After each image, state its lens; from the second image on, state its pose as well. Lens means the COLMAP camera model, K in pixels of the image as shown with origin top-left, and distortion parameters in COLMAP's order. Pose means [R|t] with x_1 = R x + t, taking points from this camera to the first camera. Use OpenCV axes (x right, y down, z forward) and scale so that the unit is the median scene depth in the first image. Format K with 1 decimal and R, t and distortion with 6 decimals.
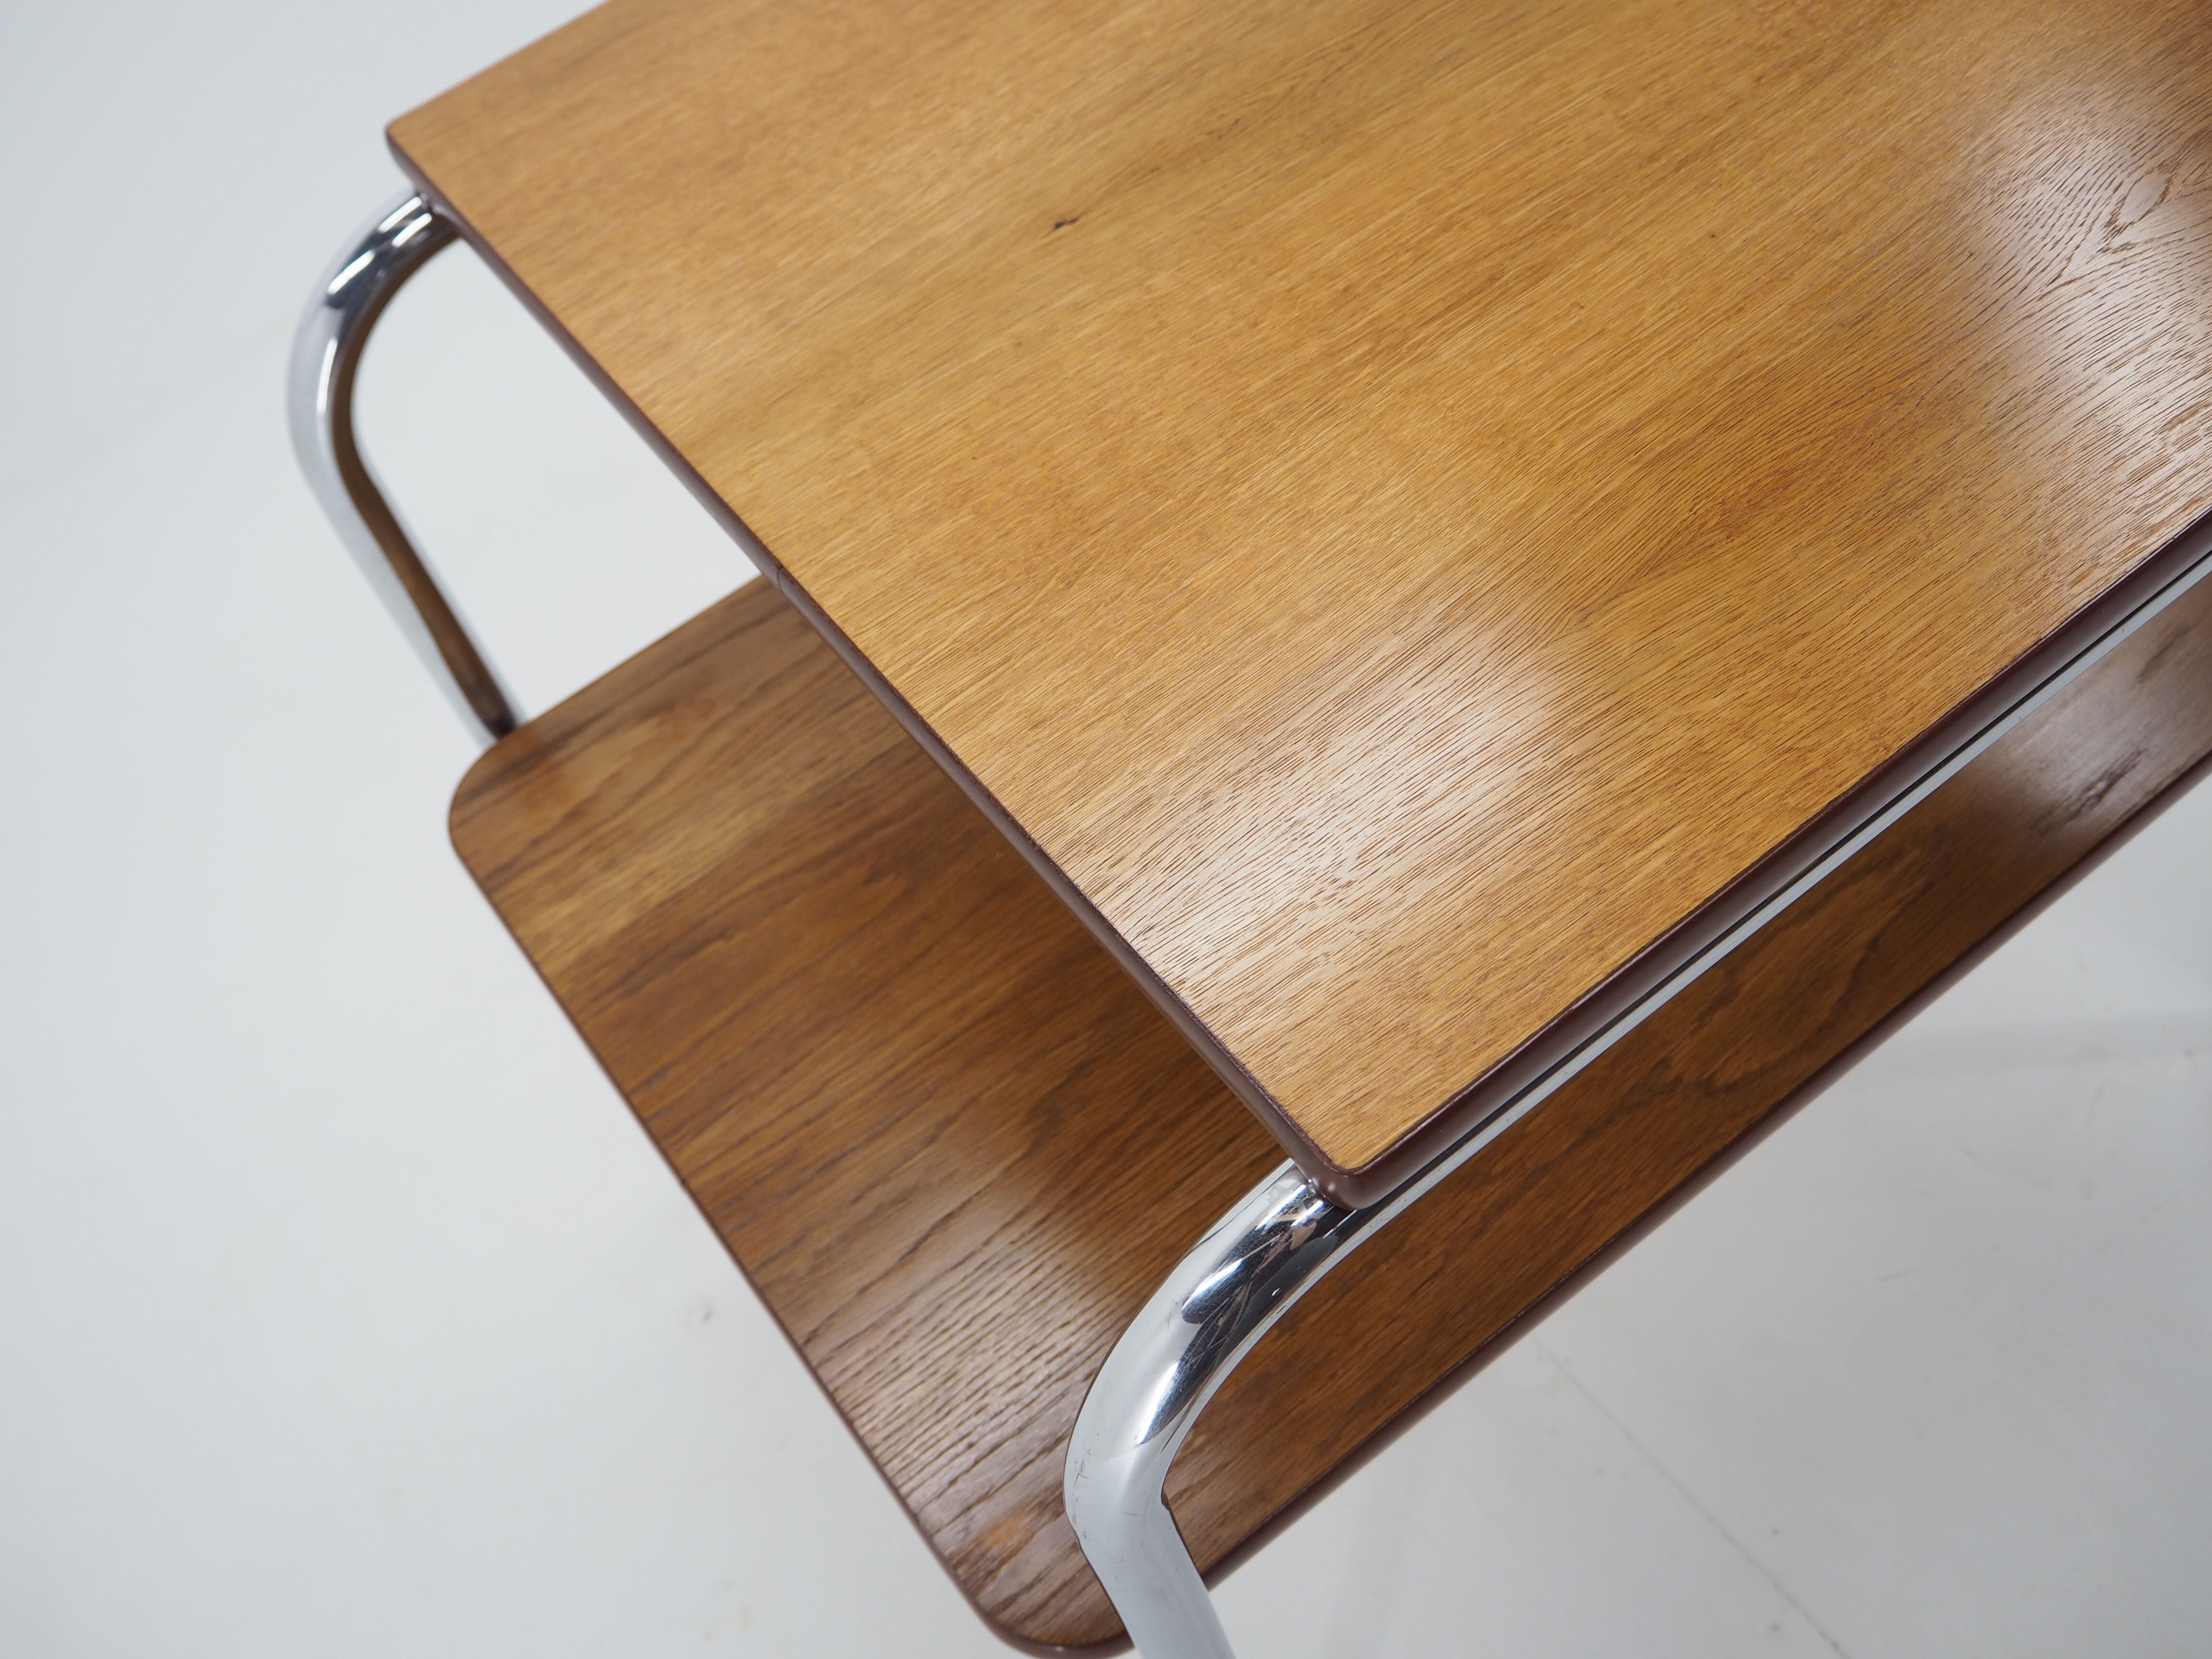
lens RADIAL K [[2197.1, 0, 1105.5], [0, 2197.1, 786.6], [0, 0, 1]] dist [0.012368, 0.005485]
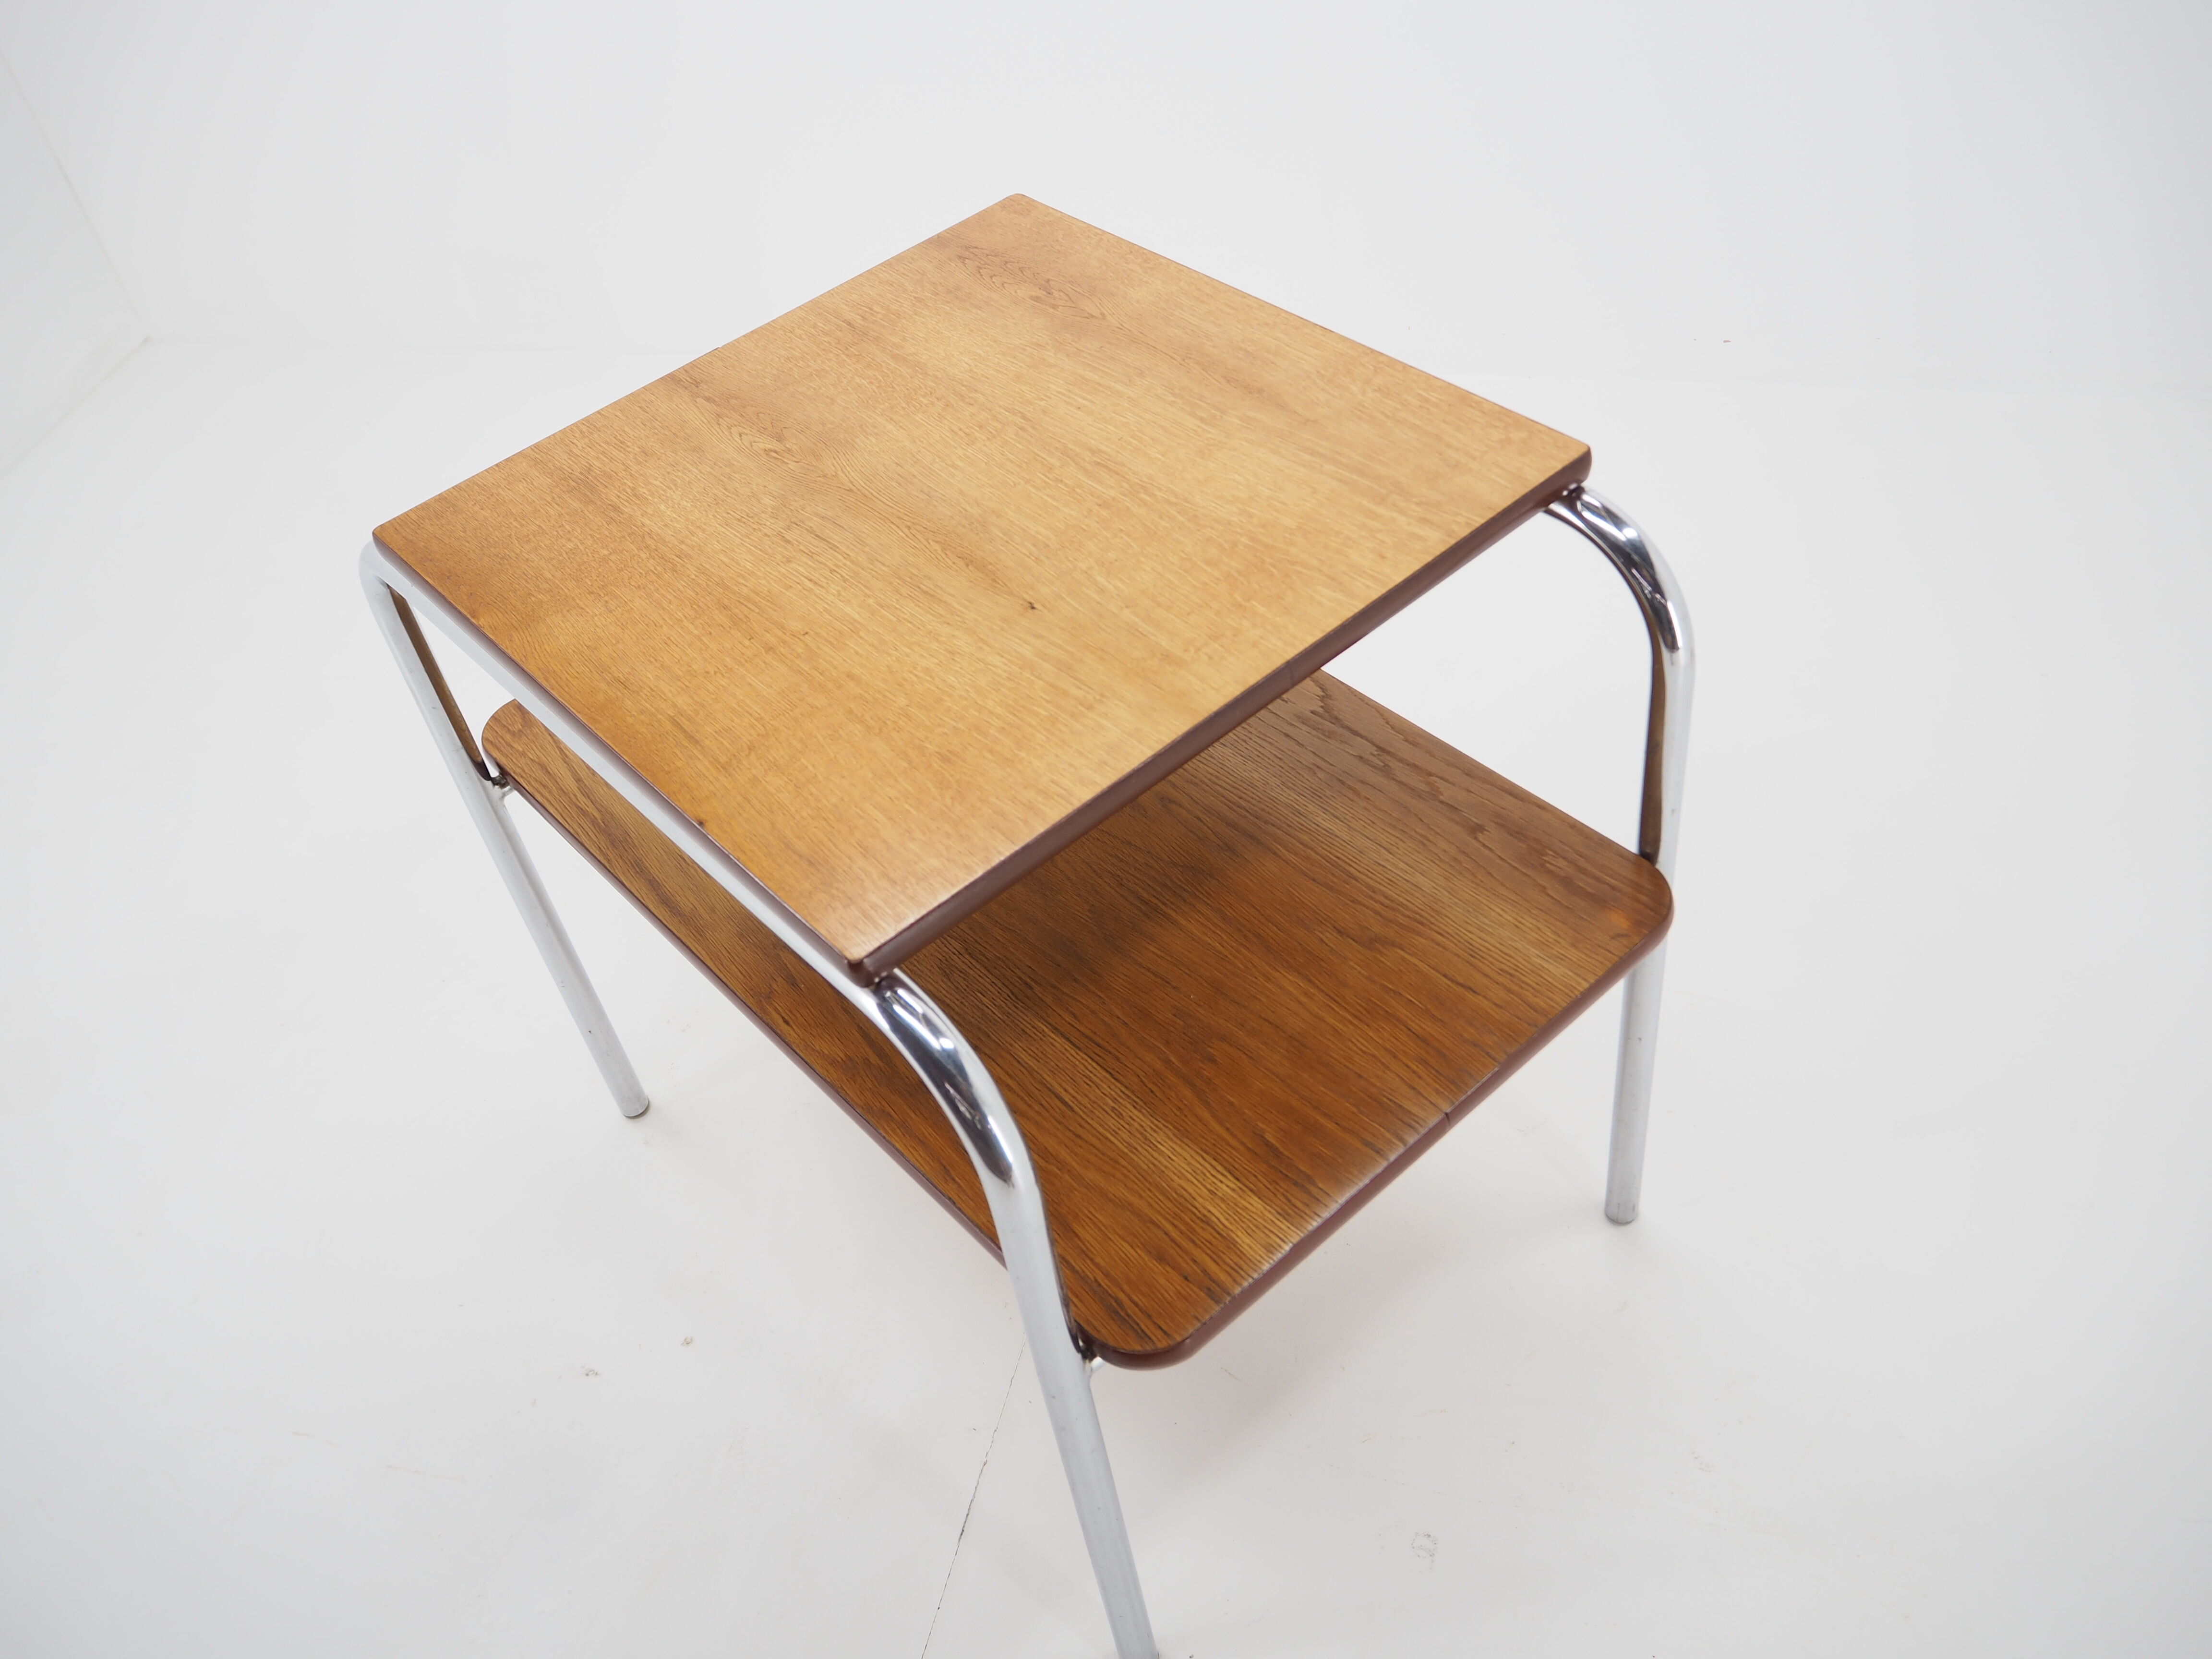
lens RADIAL K [[1956.4, 0, 1106.0], [0, 1956.4, 829.5], [0, 0, 1]] dist [-0.017404, 0.001860]
pose [[-0.061949, -0.576645, 0.814643, -1.320356], [0.885757, 0.344414, 0.311150, -0.591874], [-0.459997, 0.740851, 0.489431, 0.315026]]
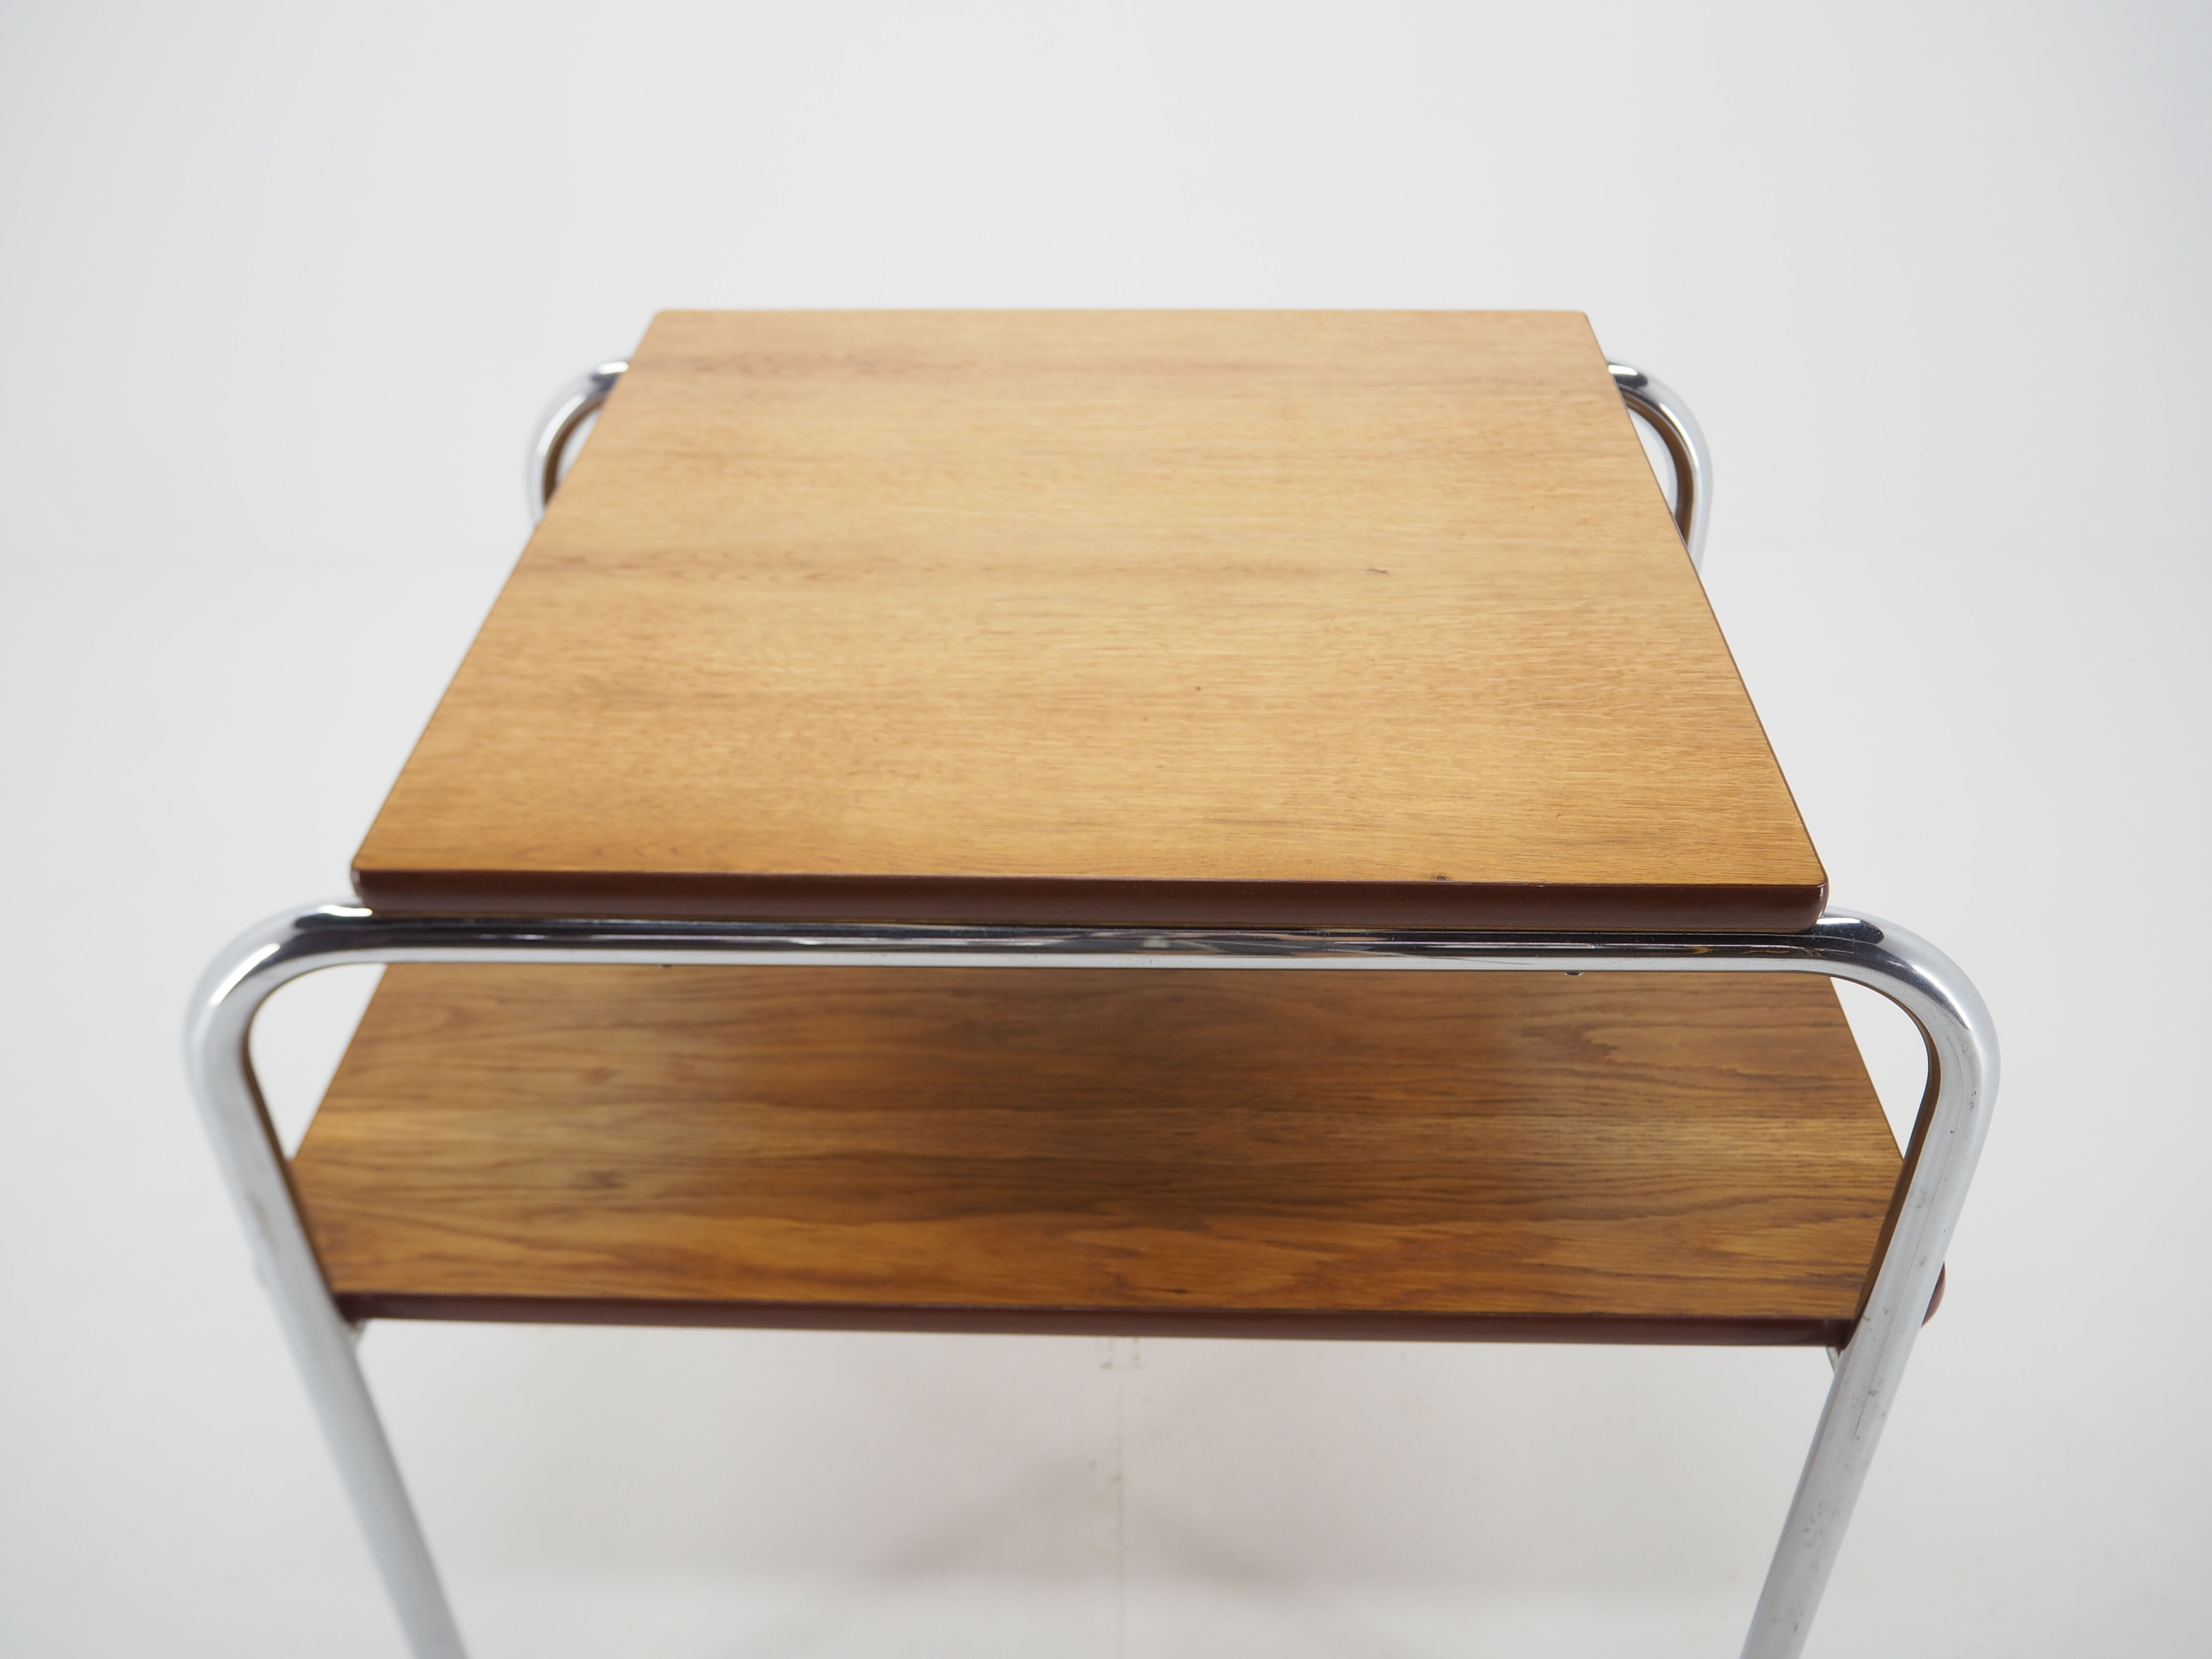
lens RADIAL K [[1988.1, 0, 1106.0], [0, 1988.1, 829.5], [0, 0, 1]] dist [-0.010416, -0.005386]
pose [[-0.777827, -0.229849, 0.584940, -0.632620], [0.576755, 0.108695, 0.809653, -1.298479], [-0.249678, 0.967138, 0.048020, 1.073808]]
